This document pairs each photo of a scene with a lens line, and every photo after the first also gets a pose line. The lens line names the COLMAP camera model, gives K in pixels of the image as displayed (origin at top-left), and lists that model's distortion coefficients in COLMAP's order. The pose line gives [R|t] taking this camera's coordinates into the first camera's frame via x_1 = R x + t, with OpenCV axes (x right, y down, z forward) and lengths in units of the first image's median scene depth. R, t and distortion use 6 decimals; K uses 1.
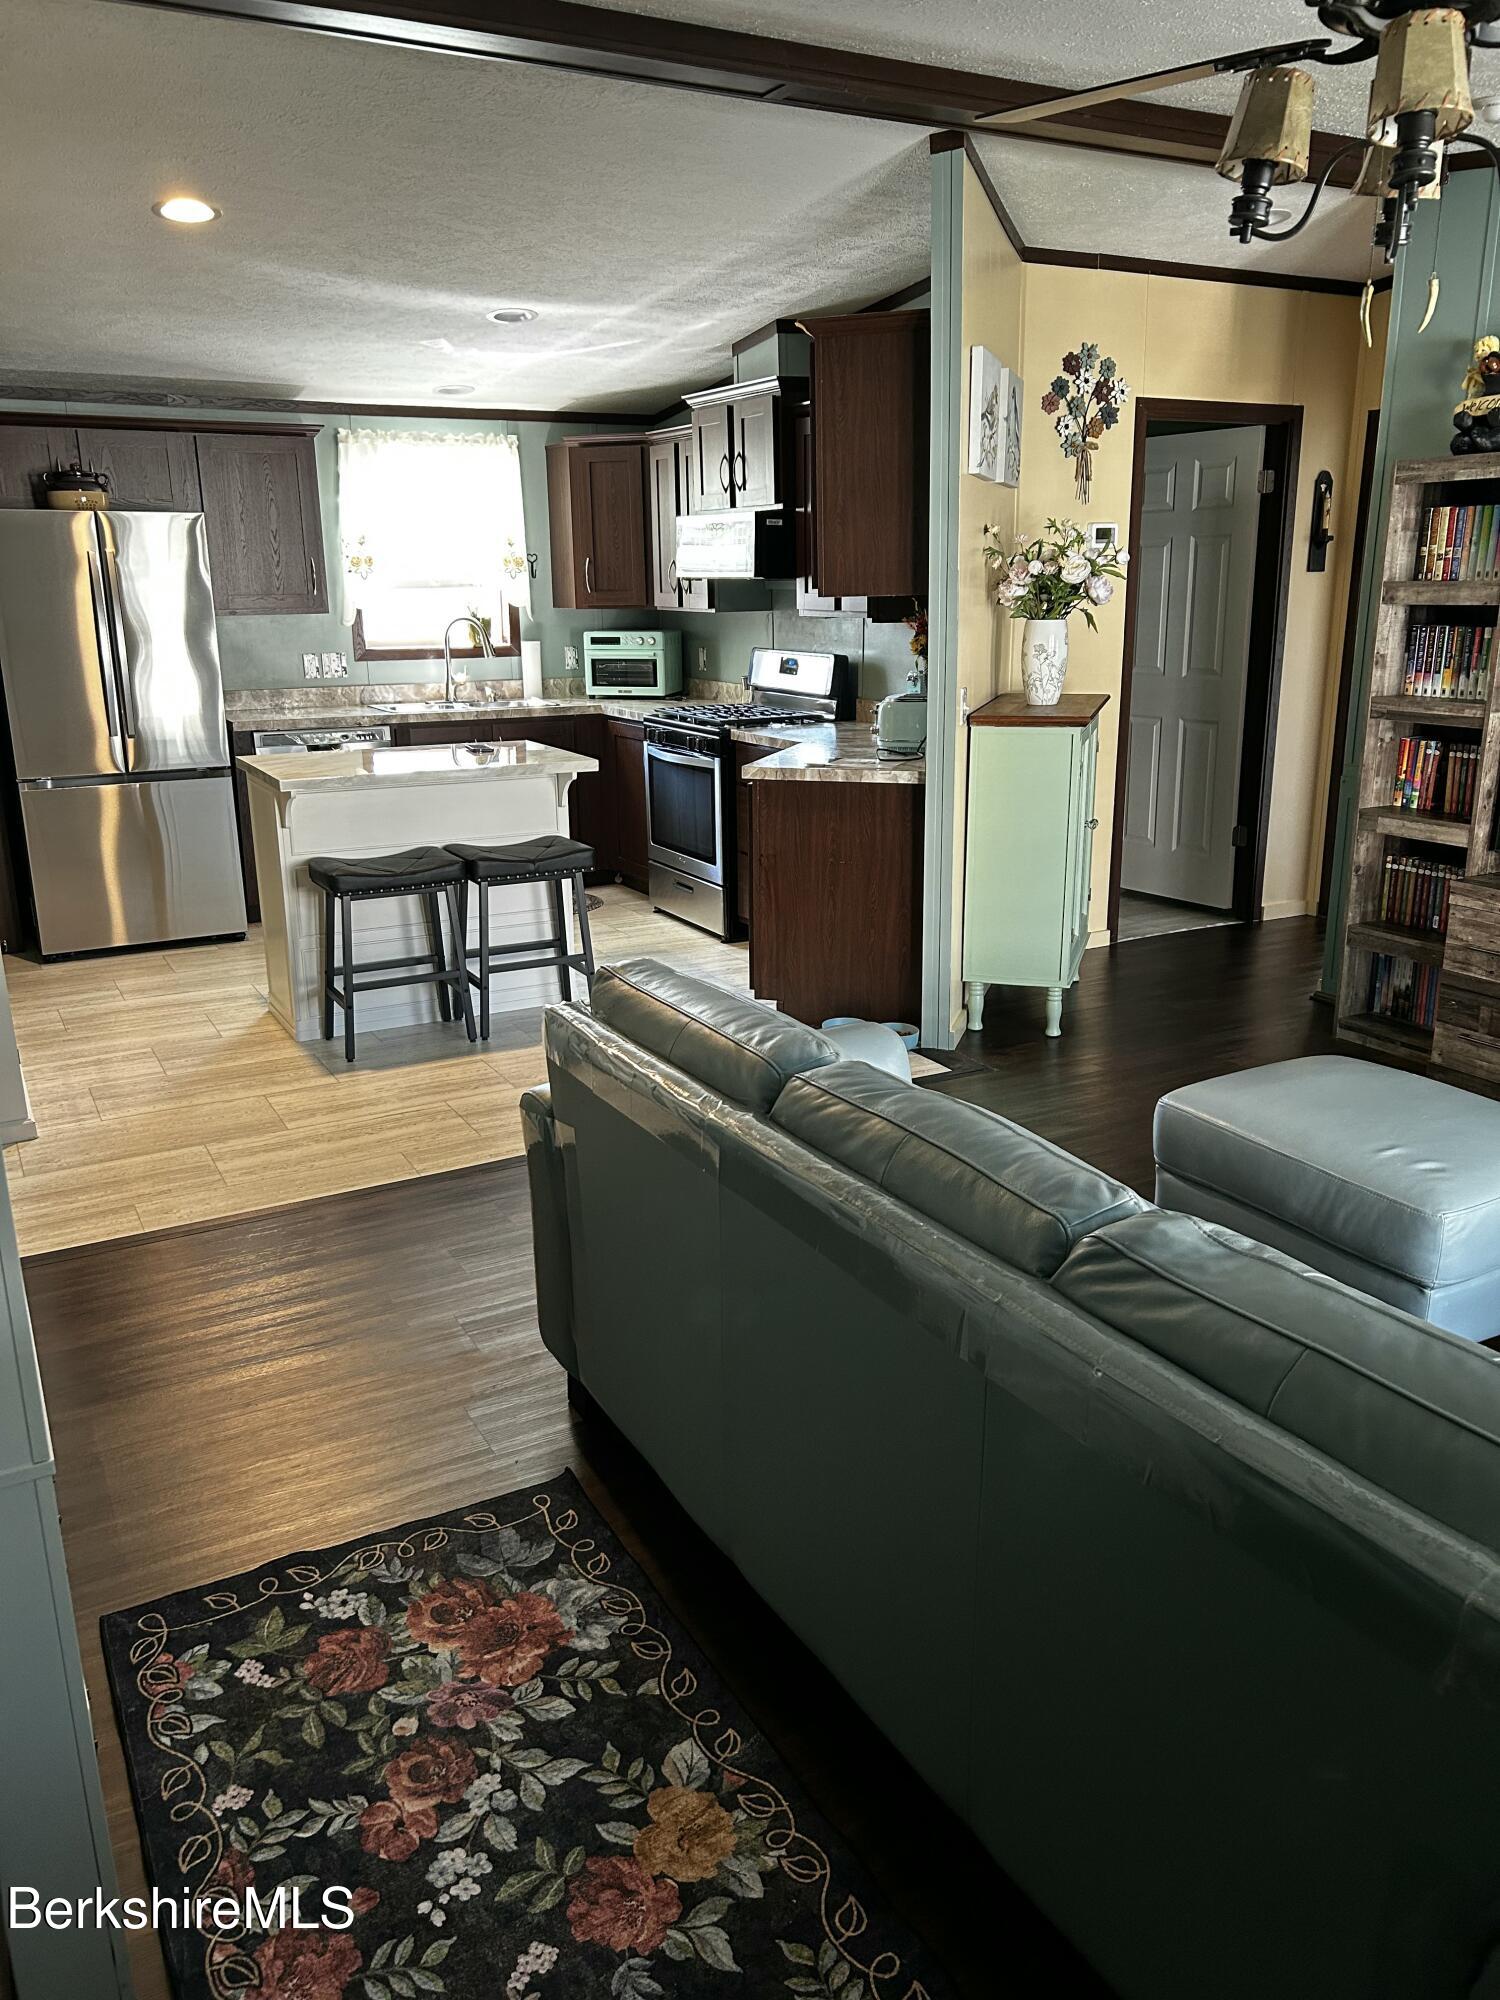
lens RADIAL K [[1508.4, 0, 749.0], [0, 1508.4, 1006.4], [0, 0, 1]] dist [0.053040, -0.062585]
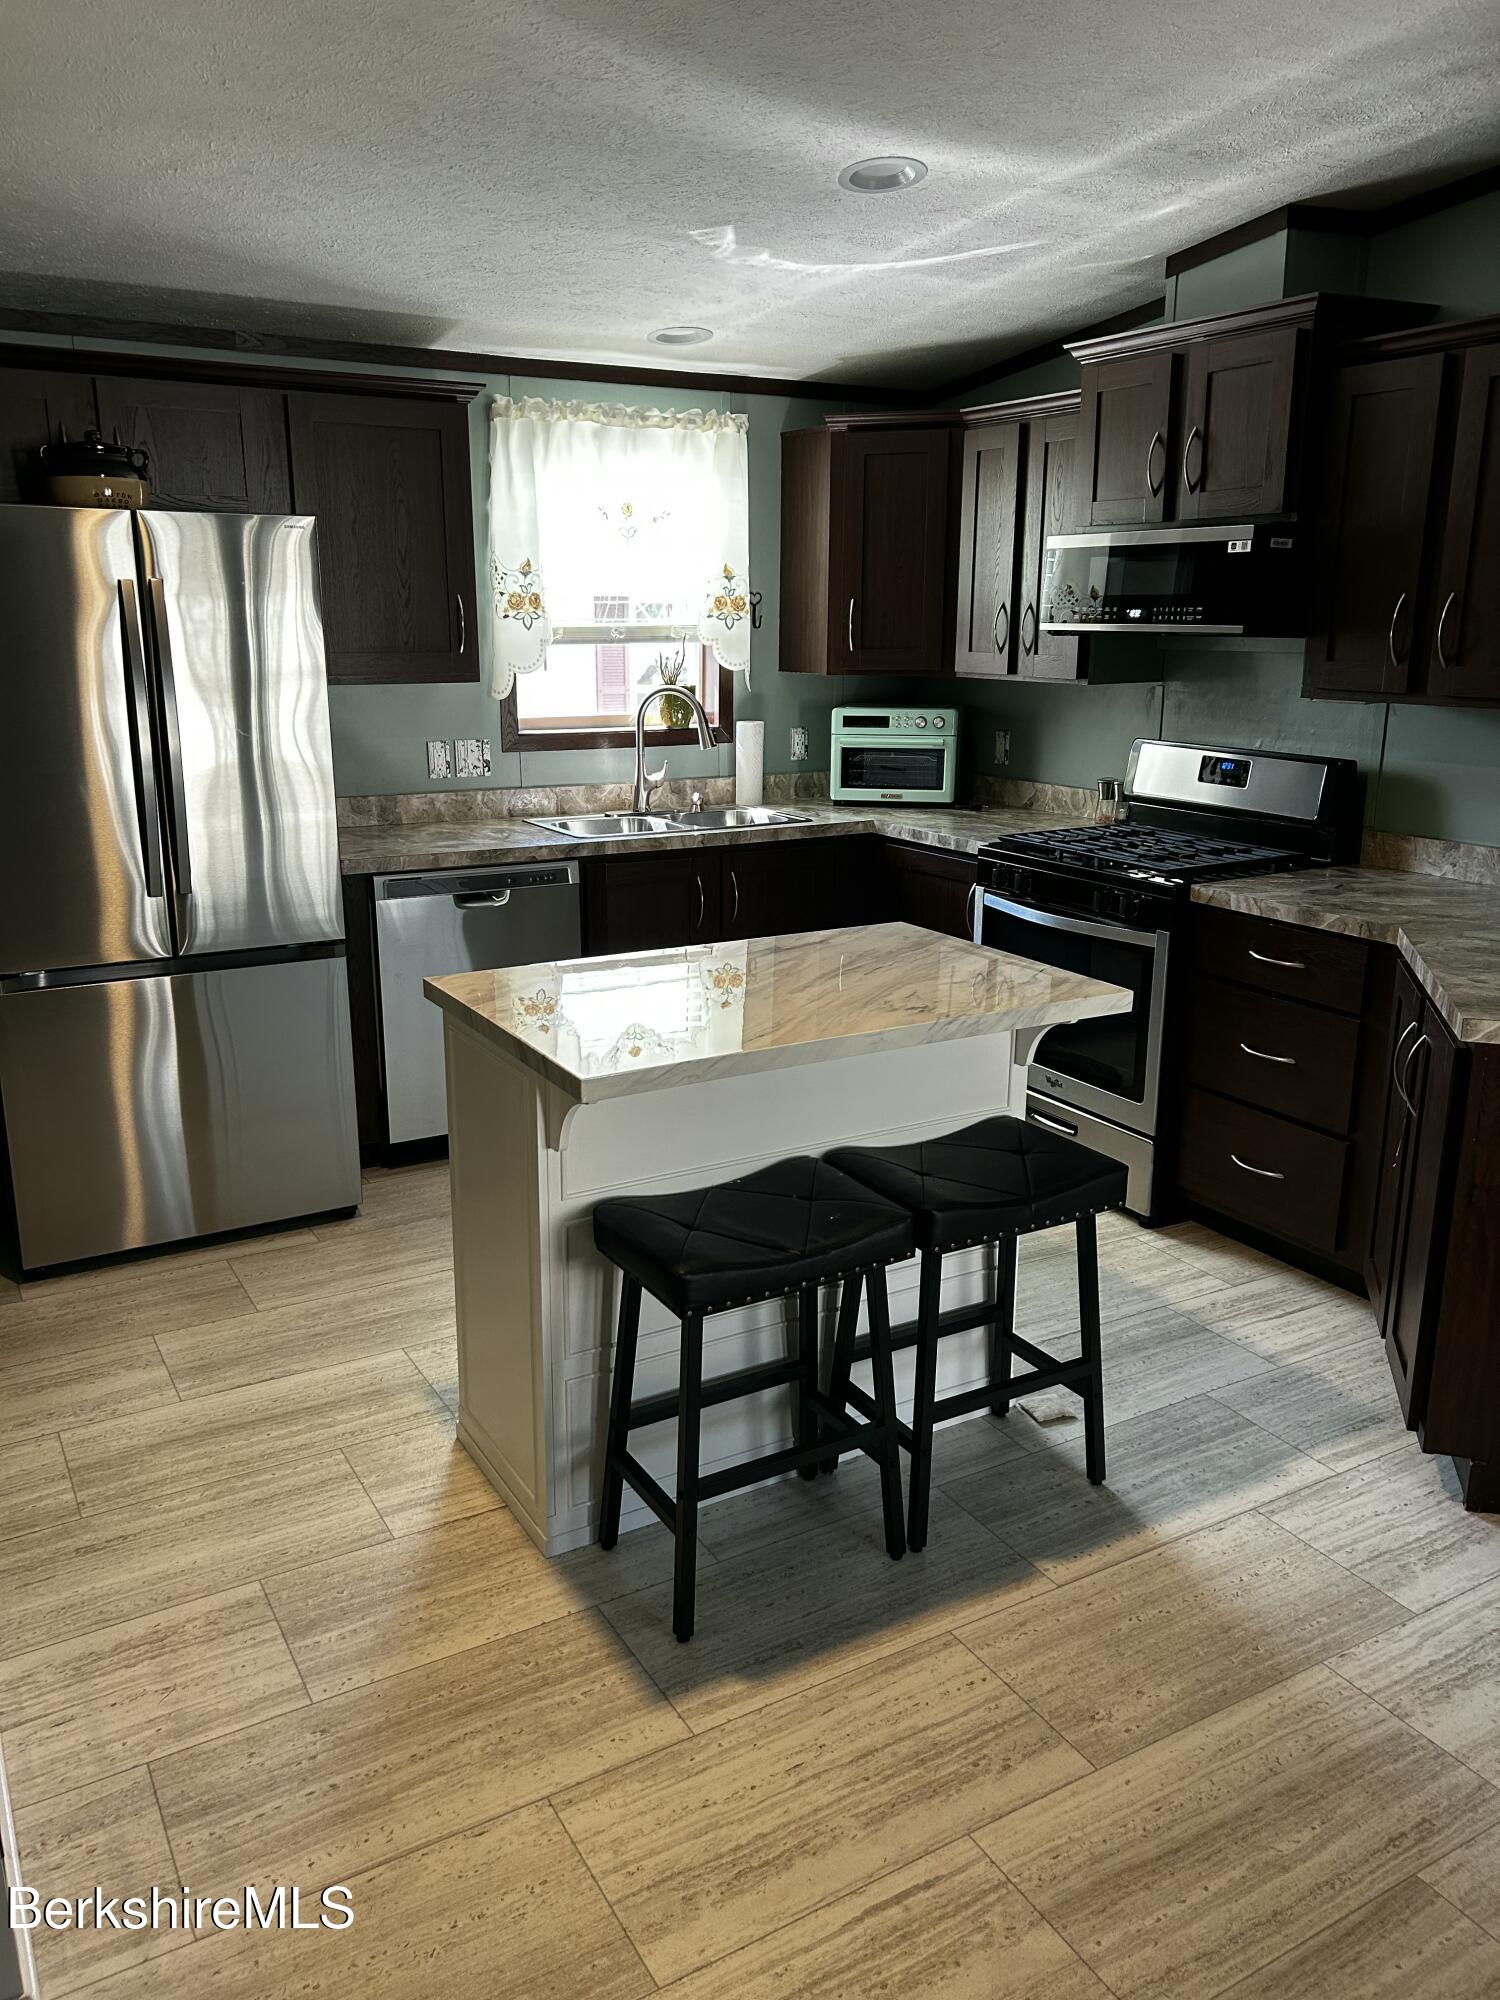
lens RADIAL K [[1508.4, 0, 738.7], [0, 1508.4, 1010.3], [0, 0, 1]] dist [0.053040, -0.062585]
pose [[0.999650, 0.004443, 0.026075, -0.219880], [-0.003878, 0.999758, -0.021648, -0.128776], [-0.026165, 0.021539, 0.999426, 0.435975]]
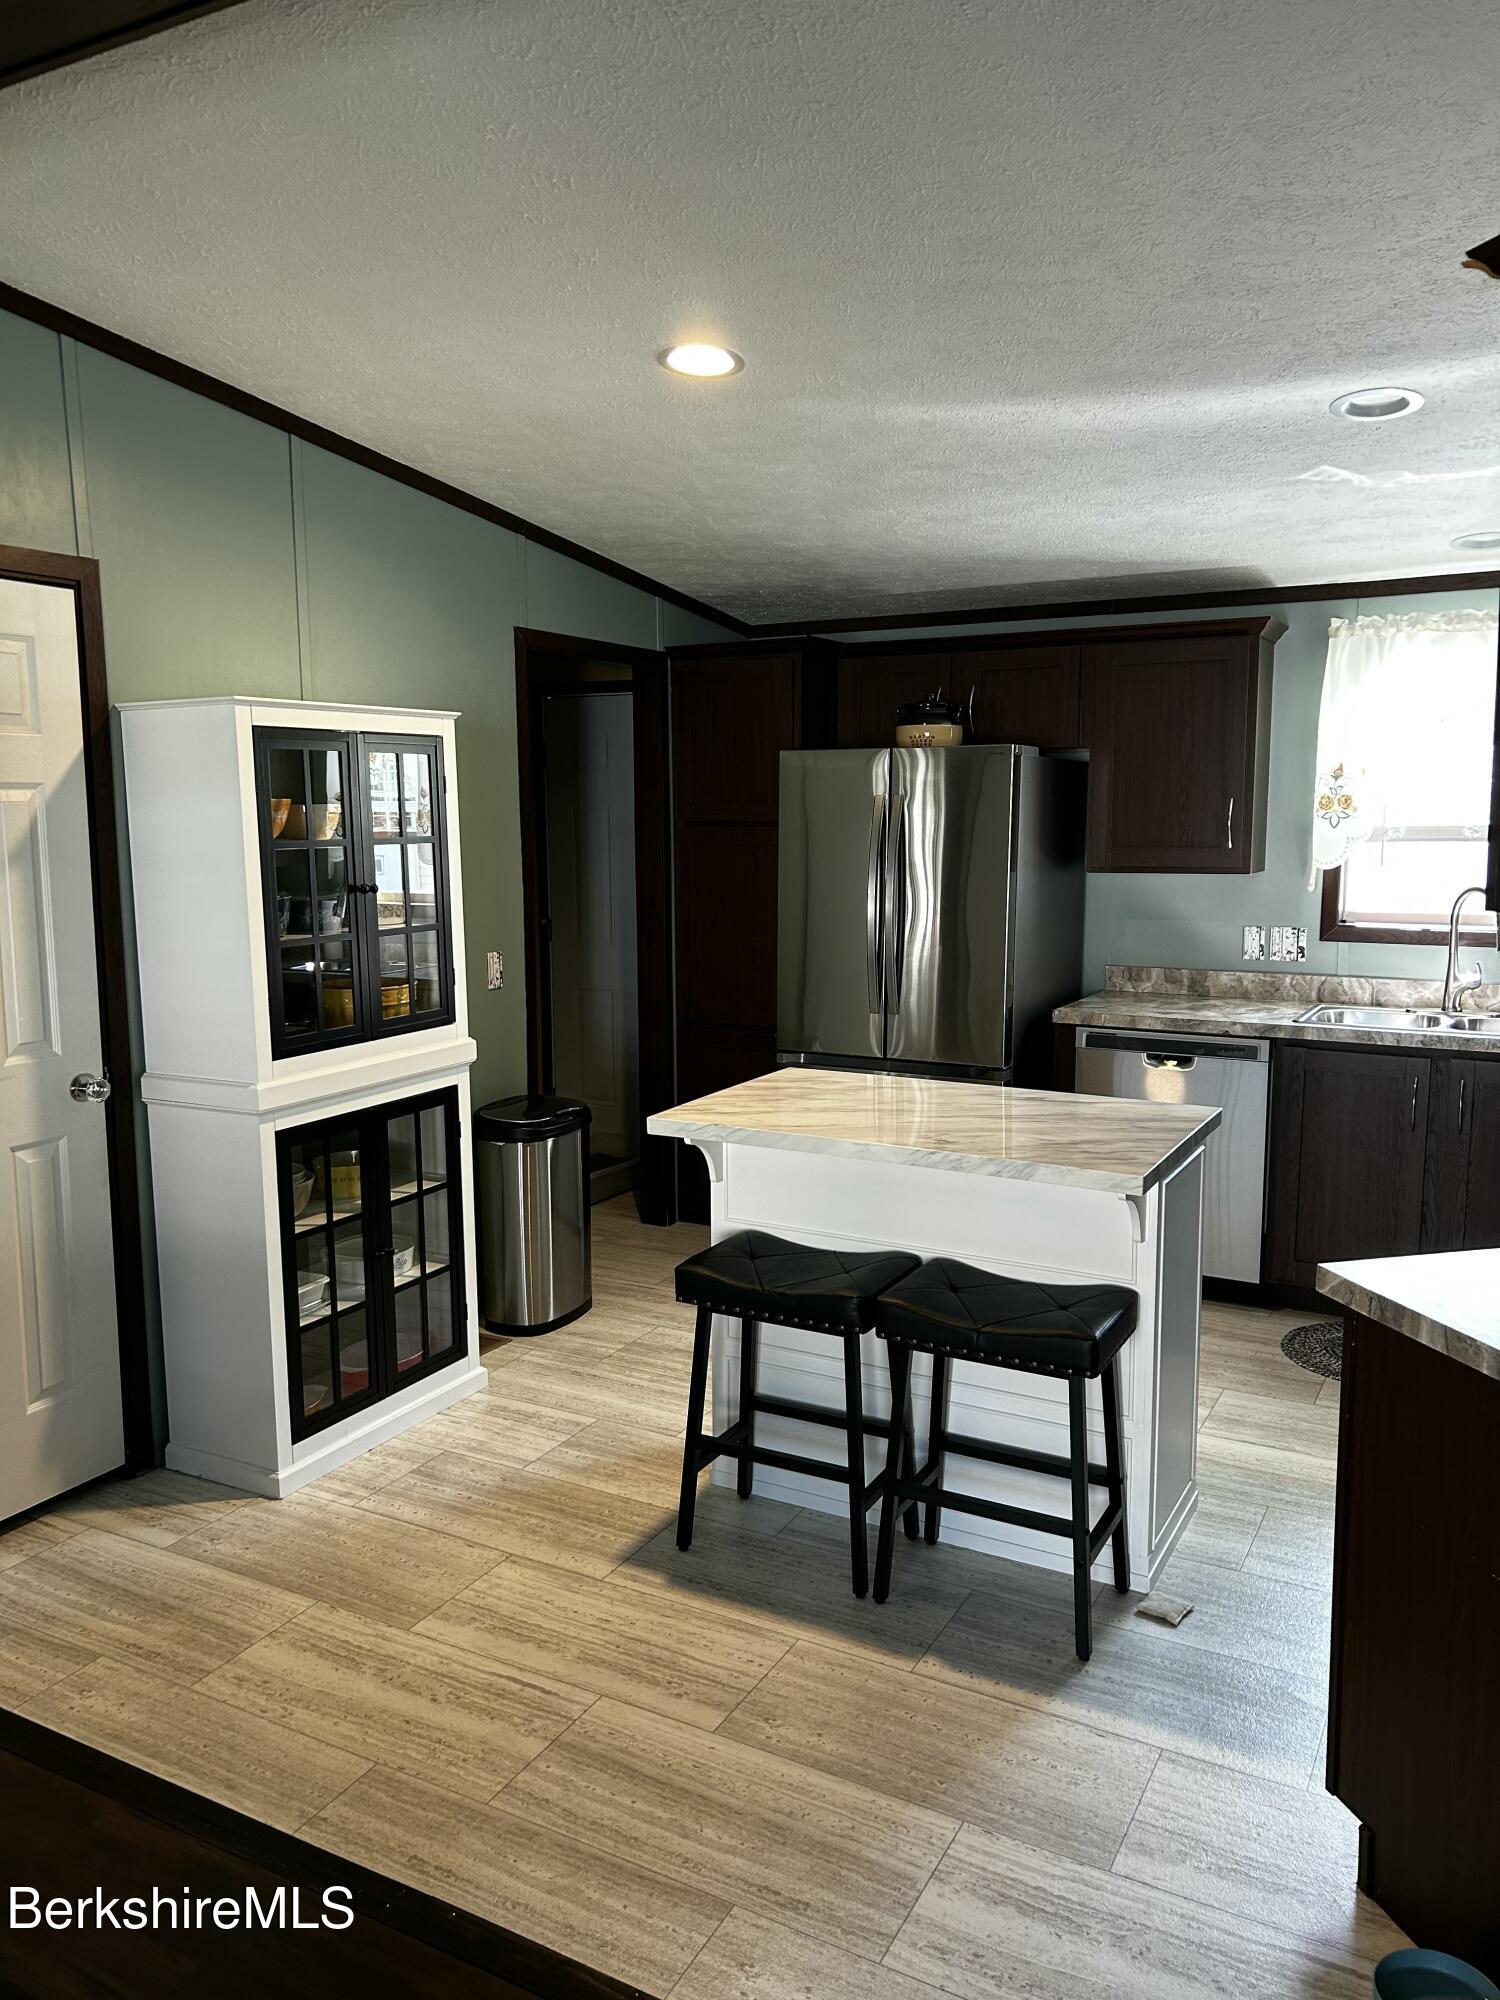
lens RADIAL K [[1508.4, 0, 713.2], [0, 1508.4, 992.5], [0, 0, 1]] dist [0.053040, -0.062585]
pose [[0.524362, 0.110175, -0.844337, 0.231191], [-0.233592, 0.972164, -0.018214, -0.160737], [0.818828, 0.206781, 0.535502, 0.514211]]
